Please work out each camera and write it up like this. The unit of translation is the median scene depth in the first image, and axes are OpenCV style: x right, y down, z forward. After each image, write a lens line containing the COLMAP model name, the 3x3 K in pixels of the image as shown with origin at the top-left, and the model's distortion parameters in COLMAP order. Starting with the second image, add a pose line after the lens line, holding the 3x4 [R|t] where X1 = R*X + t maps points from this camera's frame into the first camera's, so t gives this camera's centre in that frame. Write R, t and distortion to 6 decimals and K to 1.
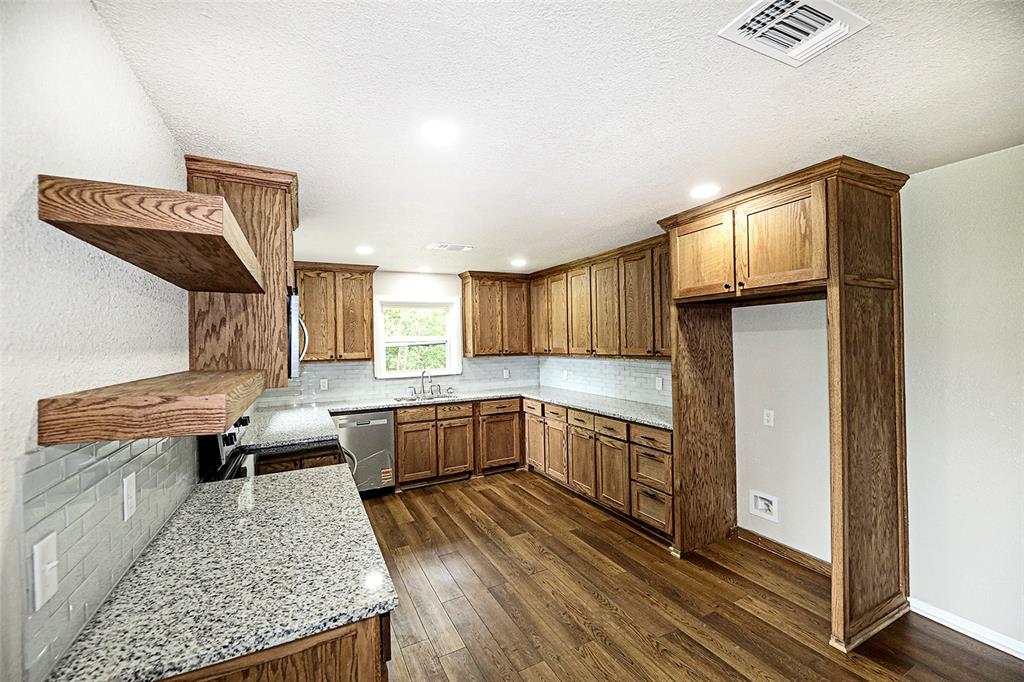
lens RADIAL K [[413.4, 0, 510.3], [0, 413.4, 344.2], [0, 0, 1]] dist [-0.000553, -0.002939]
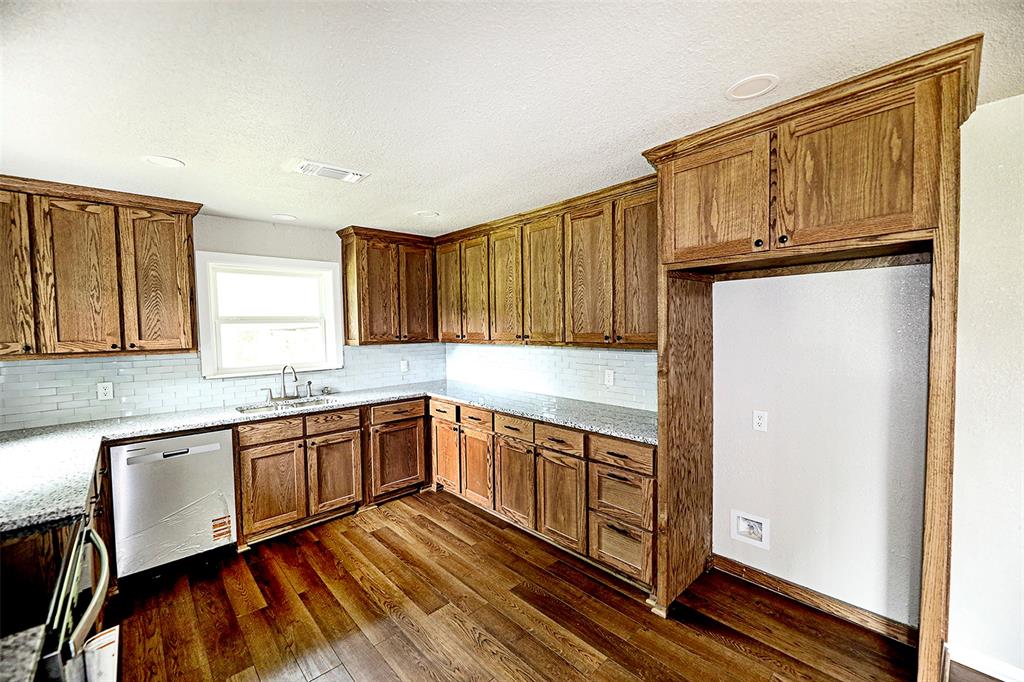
lens RADIAL K [[413.4, 0, 509.9], [0, 413.4, 344.9], [0, 0, 1]] dist [-0.000553, -0.002939]
pose [[0.962411, -0.005832, 0.271536, -0.046881], [-0.003987, 0.999358, 0.035593, 0.005052], [-0.271569, -0.035337, 0.961770, 0.327363]]
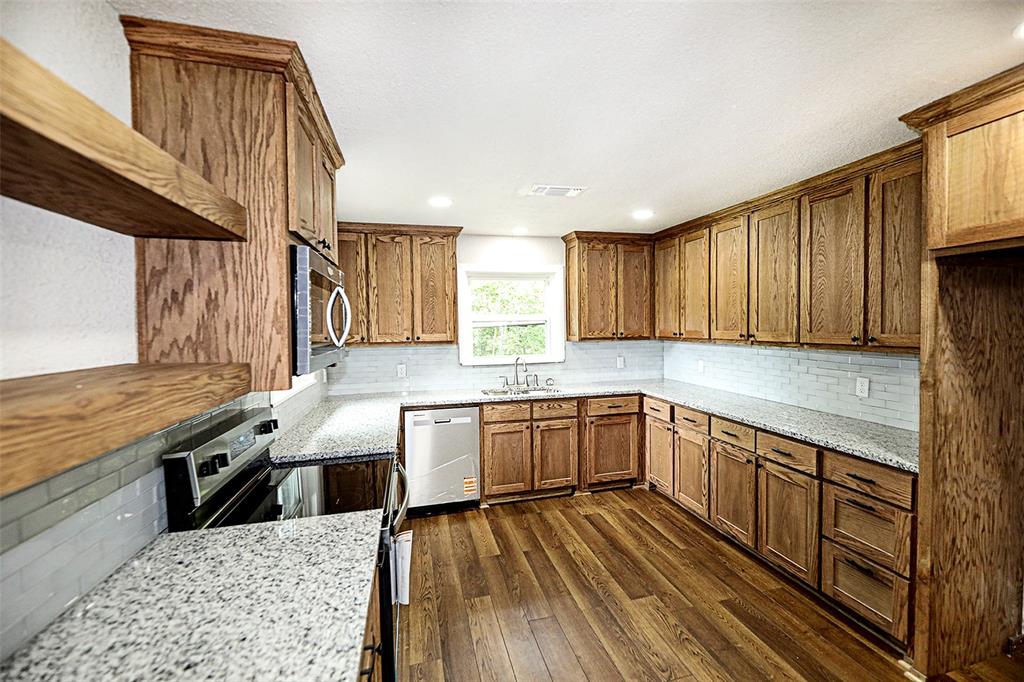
lens RADIAL K [[433.0, 0, 526.2], [0, 433.0, 338.7], [0, 0, 1]] dist [-0.003727, -0.001893]
pose [[0.978544, 0.015002, -0.205490, -0.027195], [-0.008333, 0.999411, 0.033280, -0.000201], [0.205869, -0.030854, 0.978093, 0.251177]]
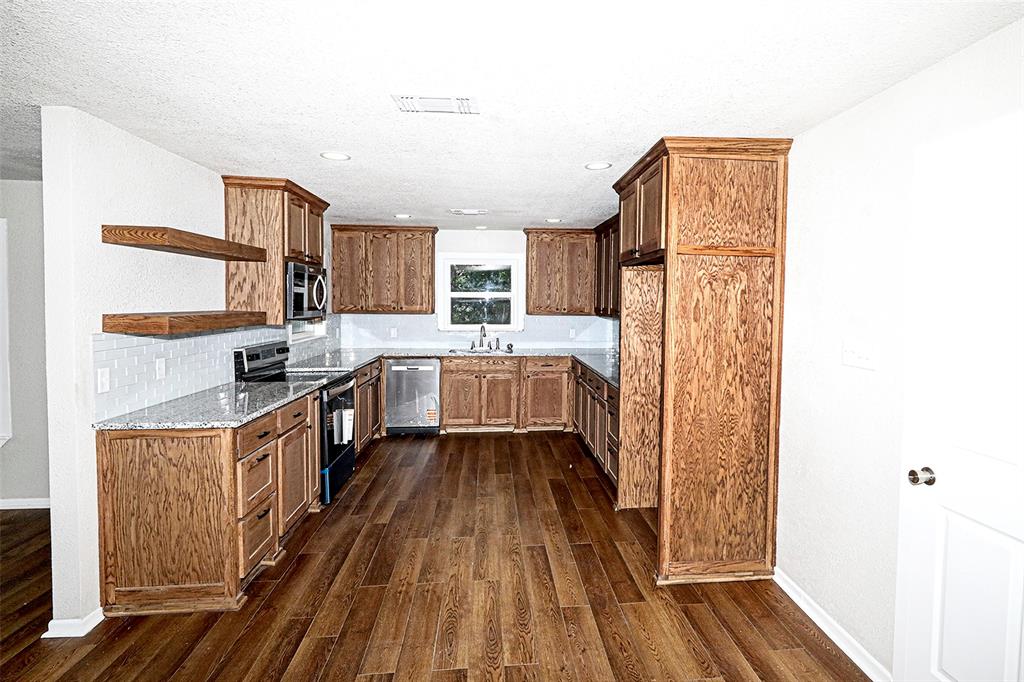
lens RADIAL K [[522.6, 0, 548.5], [0, 522.6, 326.5], [0, 0, 1]] dist [0.003484, 0.000664]
pose [[0.934269, 0.048148, -0.353304, 0.595752], [-0.031495, 0.998112, 0.052737, -0.011033], [0.355176, -0.038143, 0.934021, -0.243514]]
